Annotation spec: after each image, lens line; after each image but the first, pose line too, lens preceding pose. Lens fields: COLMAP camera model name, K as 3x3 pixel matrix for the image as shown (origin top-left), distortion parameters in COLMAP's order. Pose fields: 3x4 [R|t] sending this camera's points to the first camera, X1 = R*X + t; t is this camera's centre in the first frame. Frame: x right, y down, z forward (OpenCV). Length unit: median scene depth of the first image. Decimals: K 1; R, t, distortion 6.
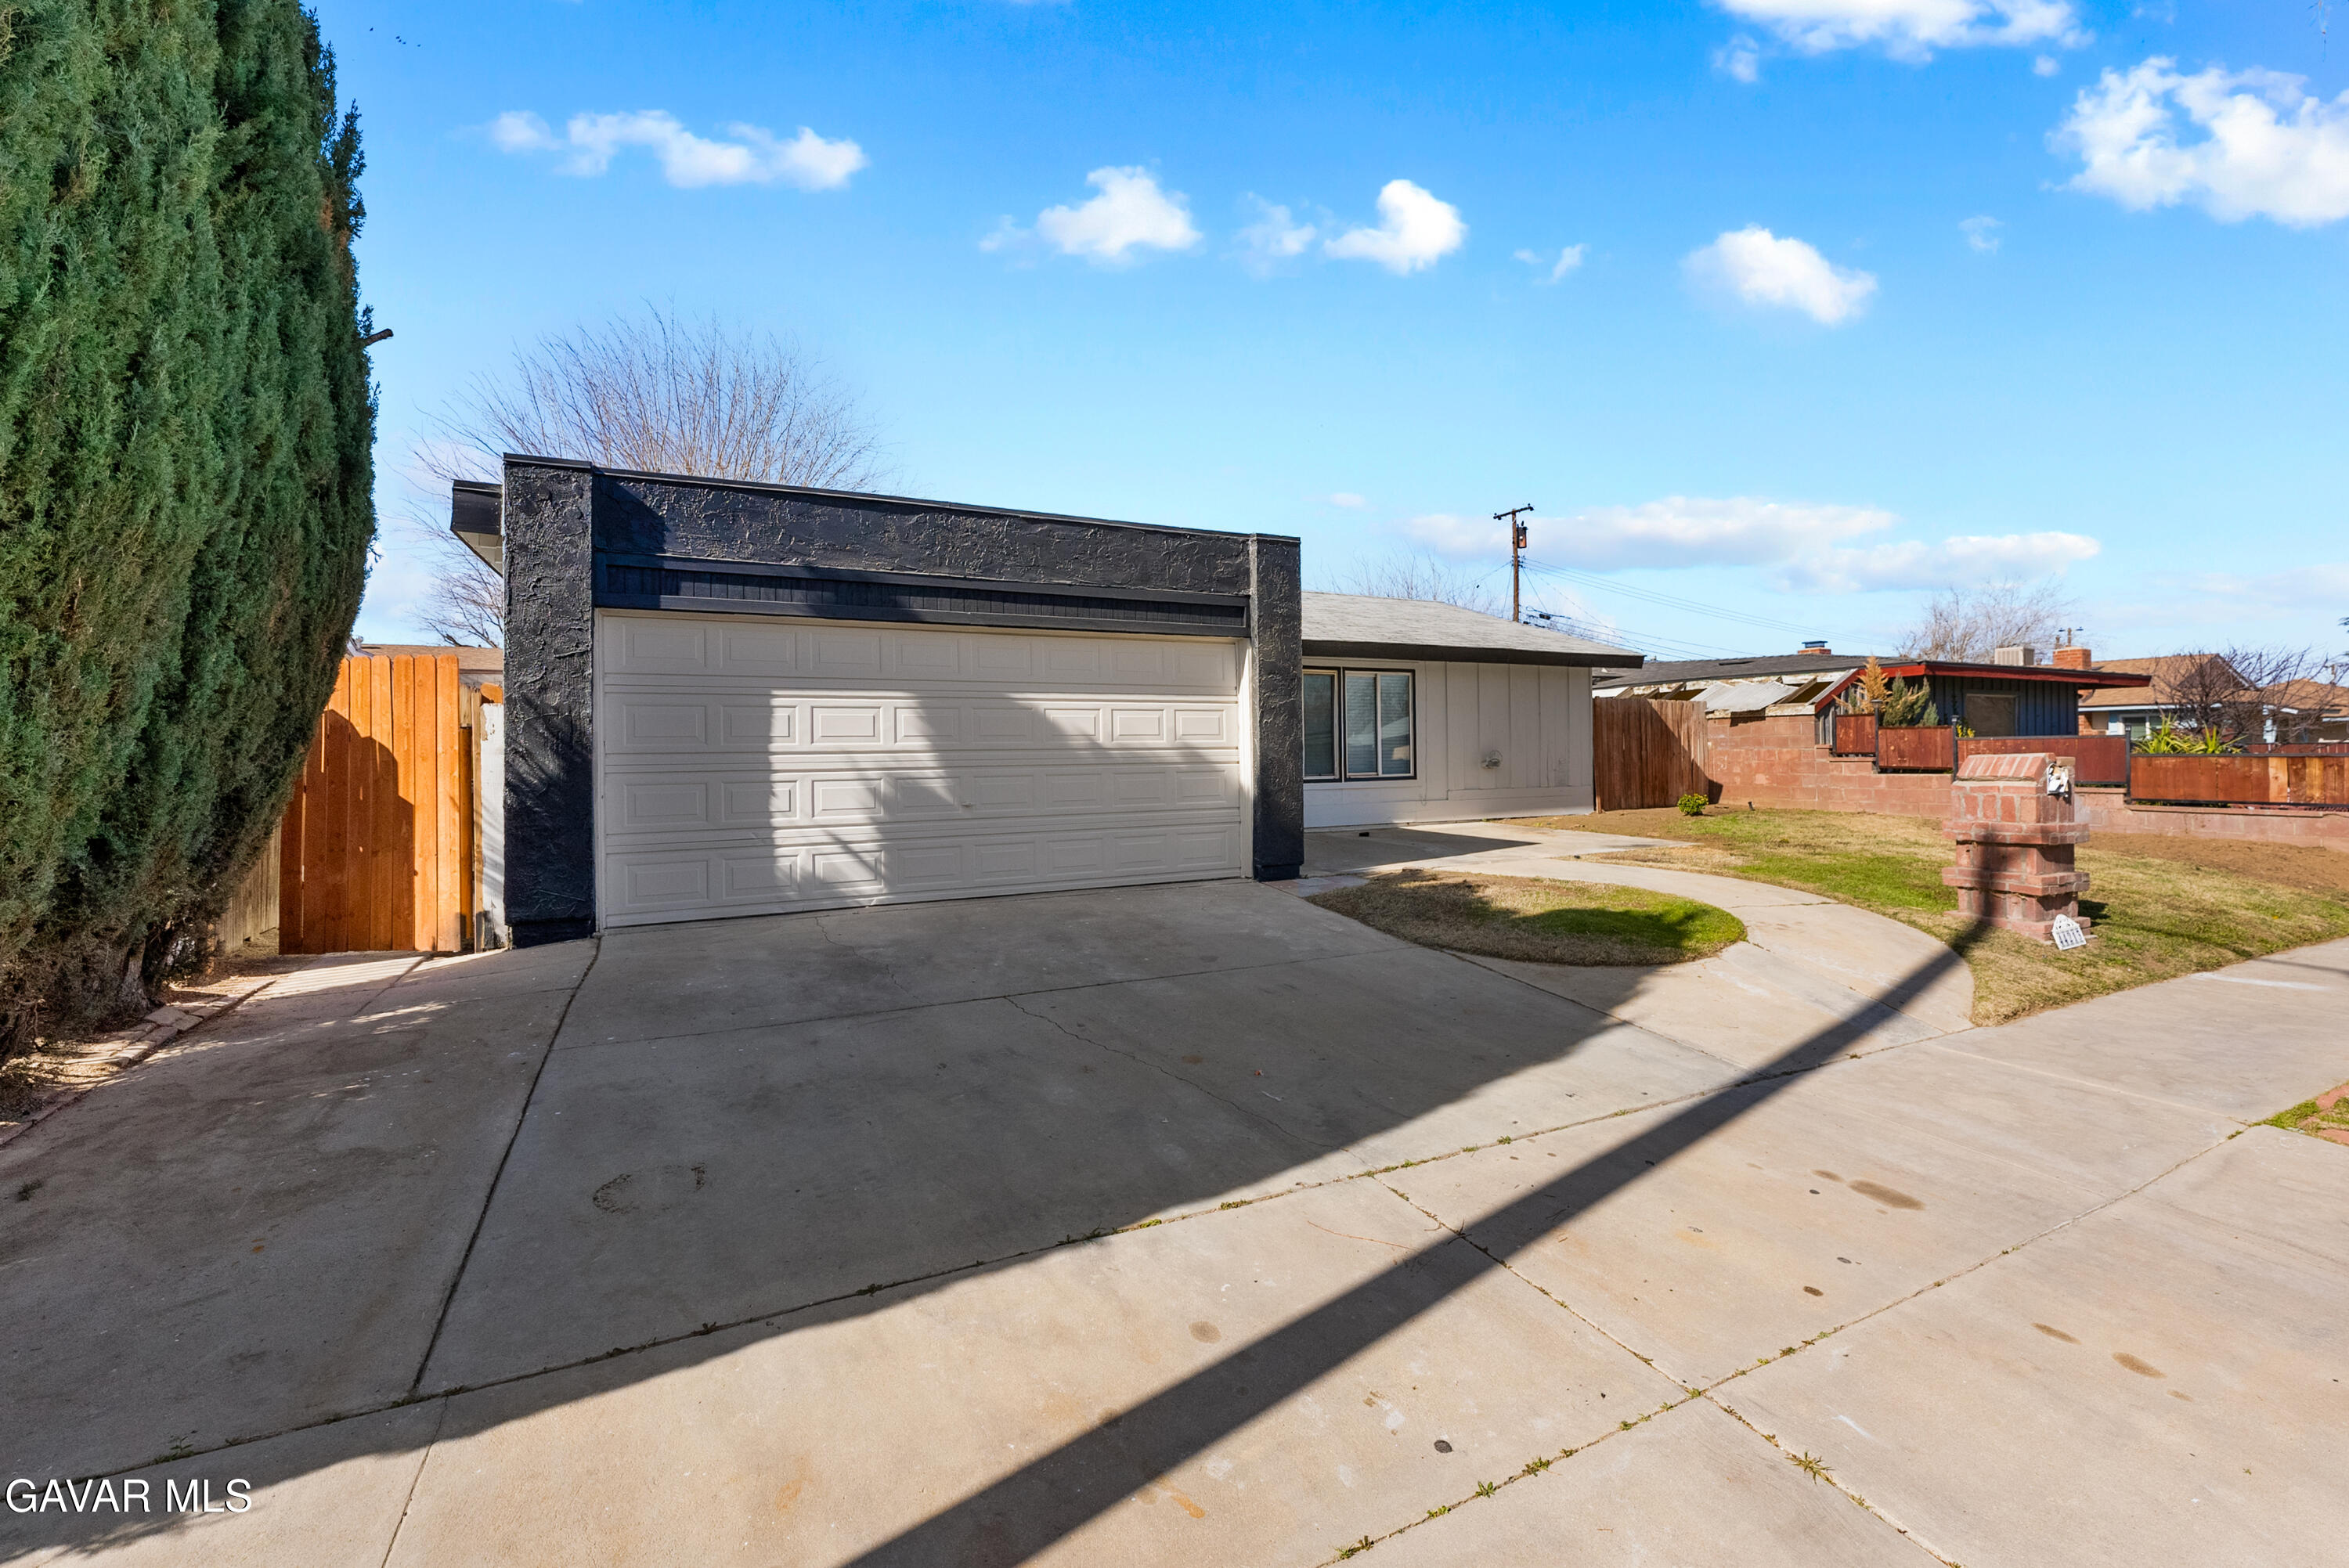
lens RADIAL K [[965.8, 0, 1254.1], [0, 965.8, 746.7], [0, 0, 1]] dist [-0.000290, 0.000951]
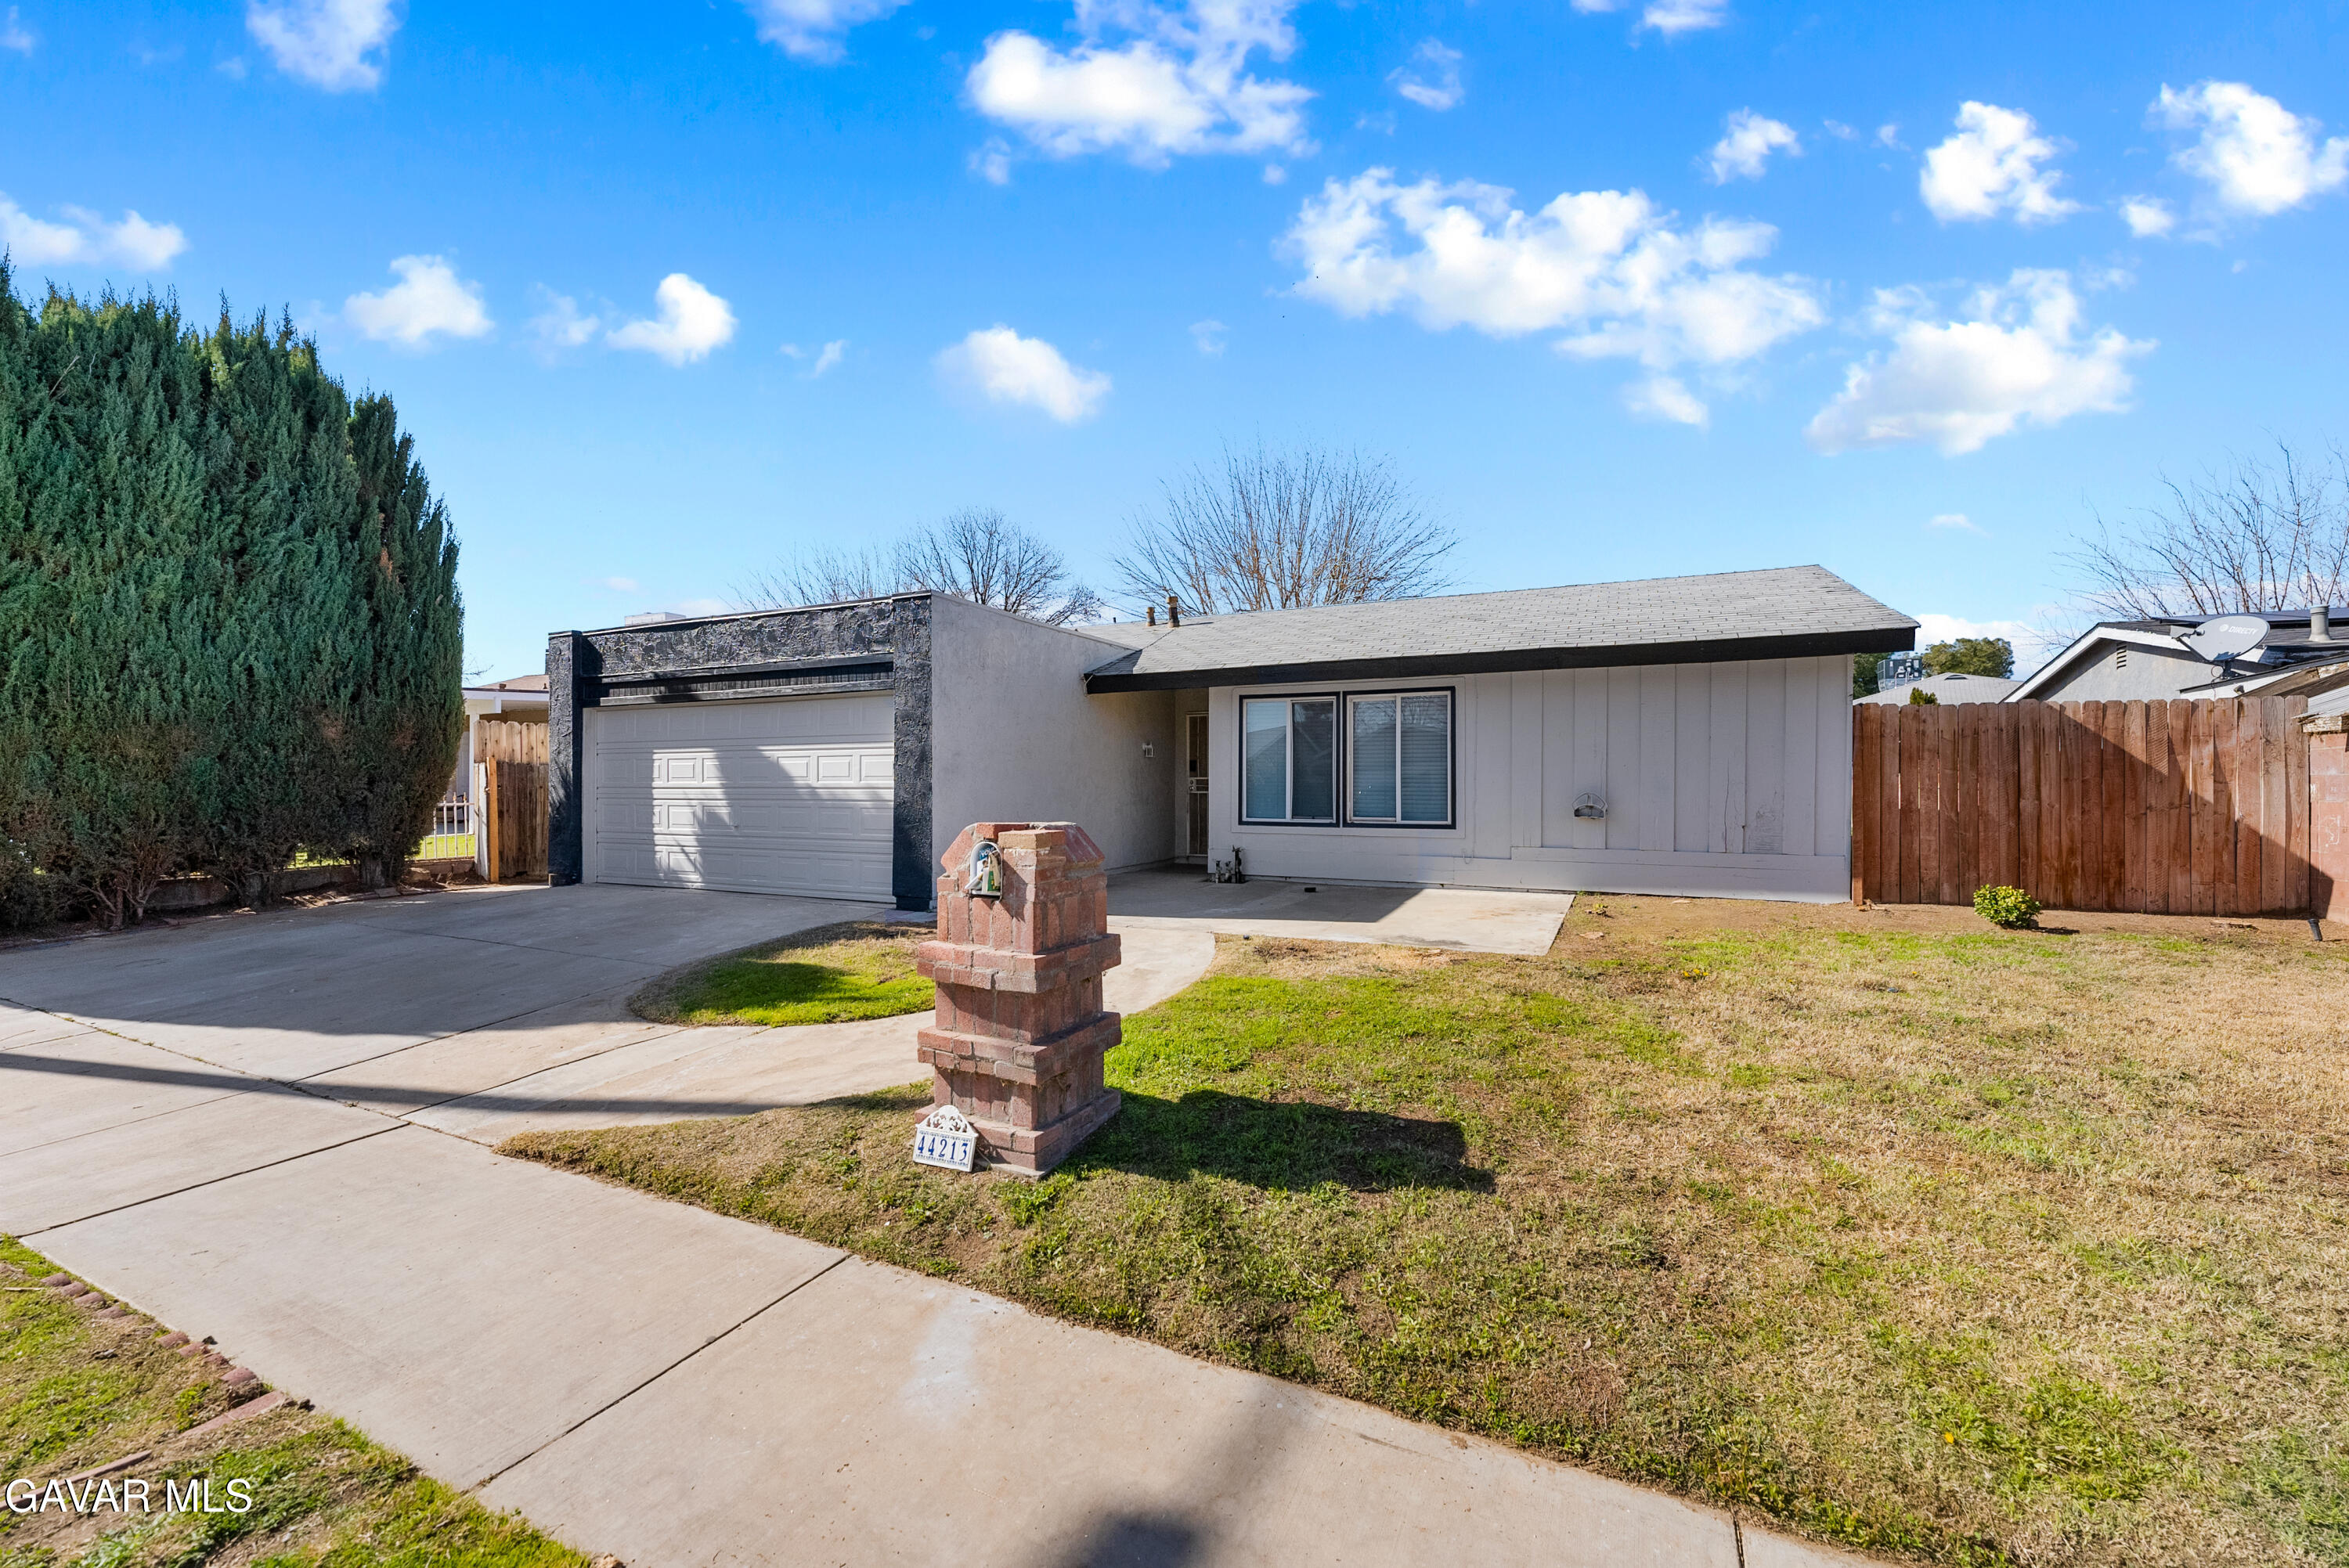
lens RADIAL K [[965.8, 0, 1221.6], [0, 965.8, 799.7], [0, 0, 1]] dist [-0.000290, 0.000951]
pose [[0.595375, 0.024645, -0.803070, 1.218756], [-0.003173, 0.999594, 0.028324, -0.020161], [0.803442, -0.014315, 0.595211, 0.698329]]
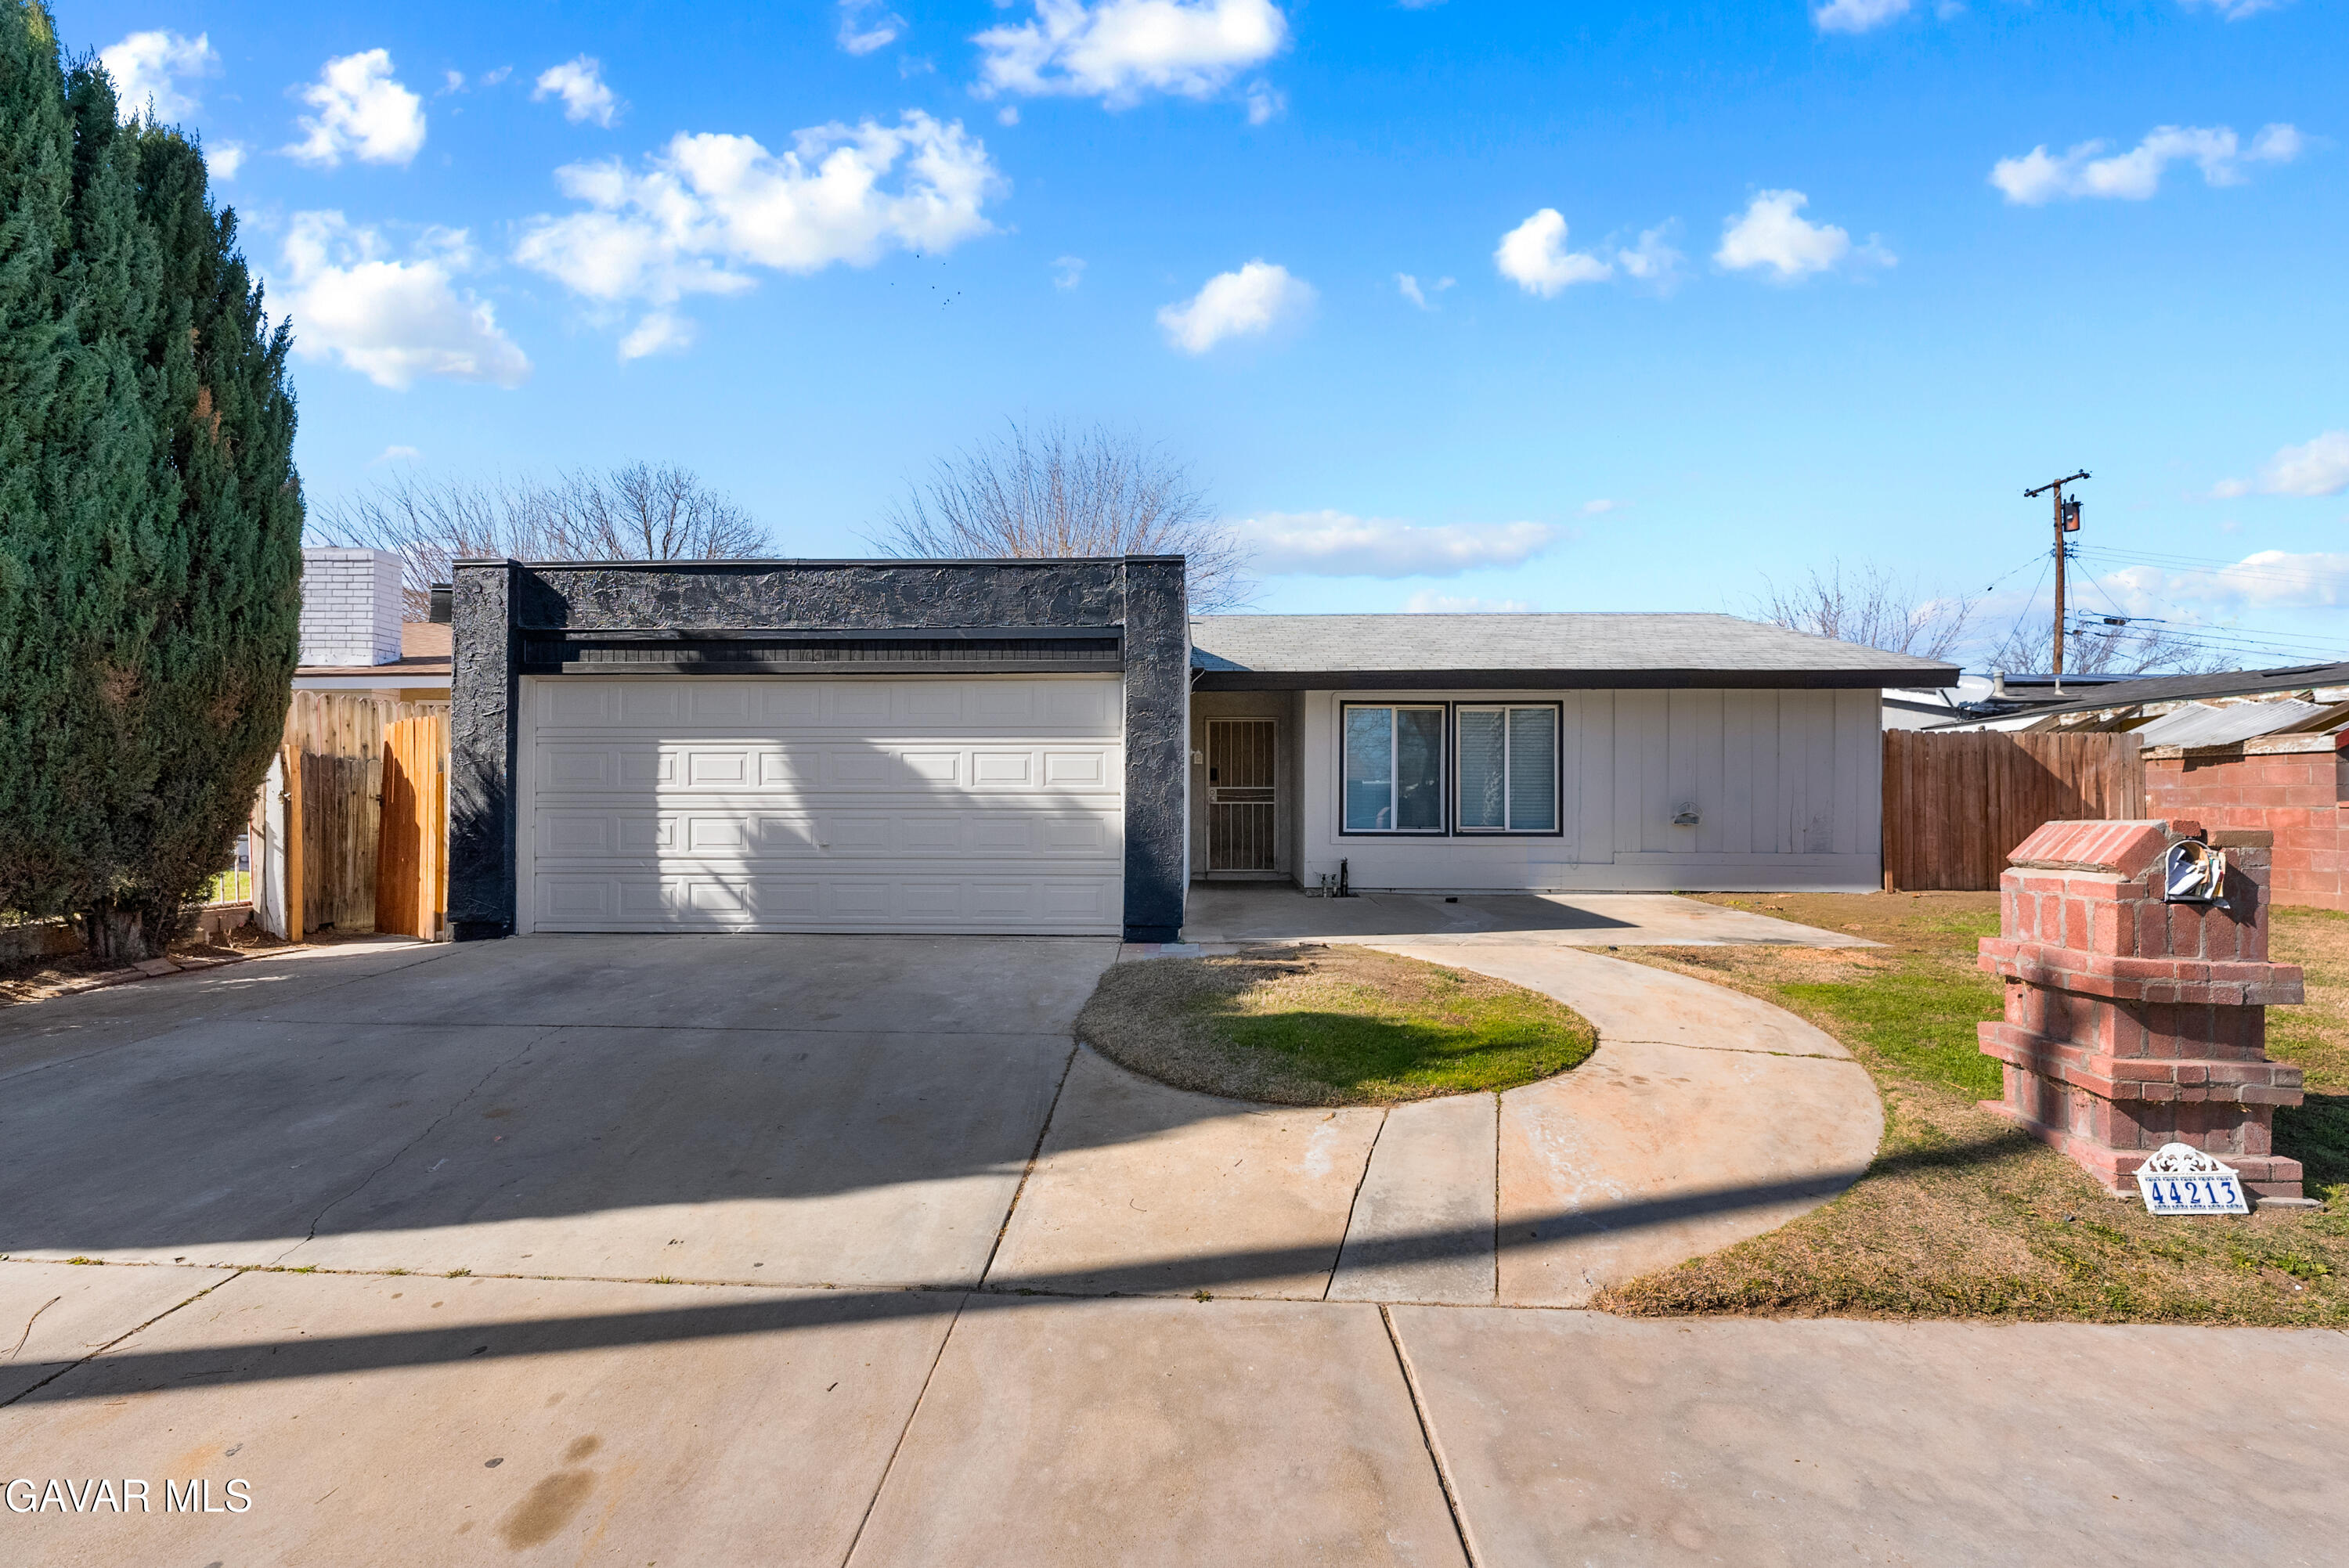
lens RADIAL K [[965.8, 0, 1232.2], [0, 965.8, 797.2], [0, 0, 1]] dist [-0.000290, 0.000951]
pose [[0.871502, 0.012376, -0.490236, 0.579769], [-0.010463, 0.999923, 0.006643, -0.003114], [0.490280, -0.000660, 0.871565, 0.289108]]
